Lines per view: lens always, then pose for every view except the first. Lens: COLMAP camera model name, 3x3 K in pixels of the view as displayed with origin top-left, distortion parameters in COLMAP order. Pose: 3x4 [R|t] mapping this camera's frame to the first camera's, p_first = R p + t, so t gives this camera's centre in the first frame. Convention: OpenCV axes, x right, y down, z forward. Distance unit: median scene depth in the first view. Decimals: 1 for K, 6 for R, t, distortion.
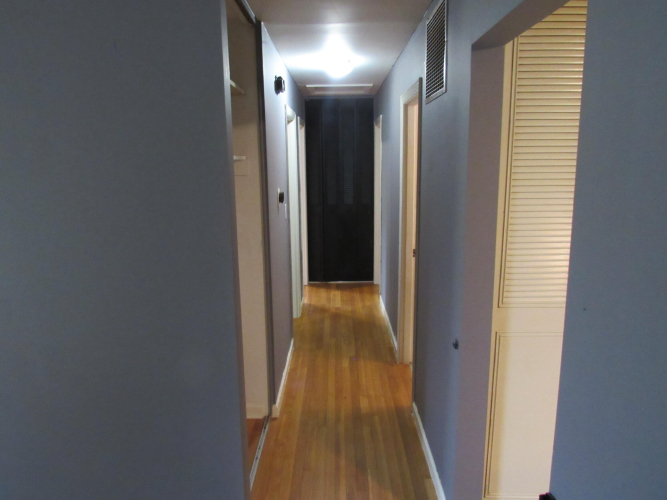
lens RADIAL K [[500.0, 0, 333.5], [0, 500.0, 250.0], [0, 0, 1]] dist [-0.031411, 0.001186]
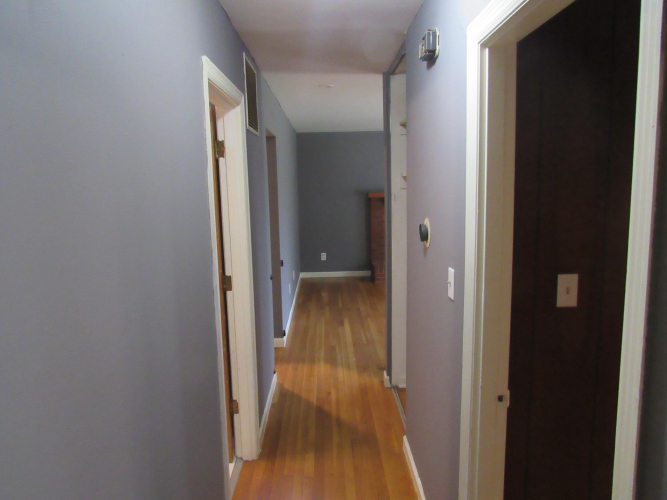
lens RADIAL K [[500.0, 0, 333.5], [0, 500.0, 250.0], [0, 0, 1]] dist [-0.031411, 0.001186]
pose [[-0.999264, 0.032799, -0.019887, 0.027123], [0.024941, 0.949503, 0.312764, -0.320354], [0.029141, 0.312038, -0.949623, 1.794674]]
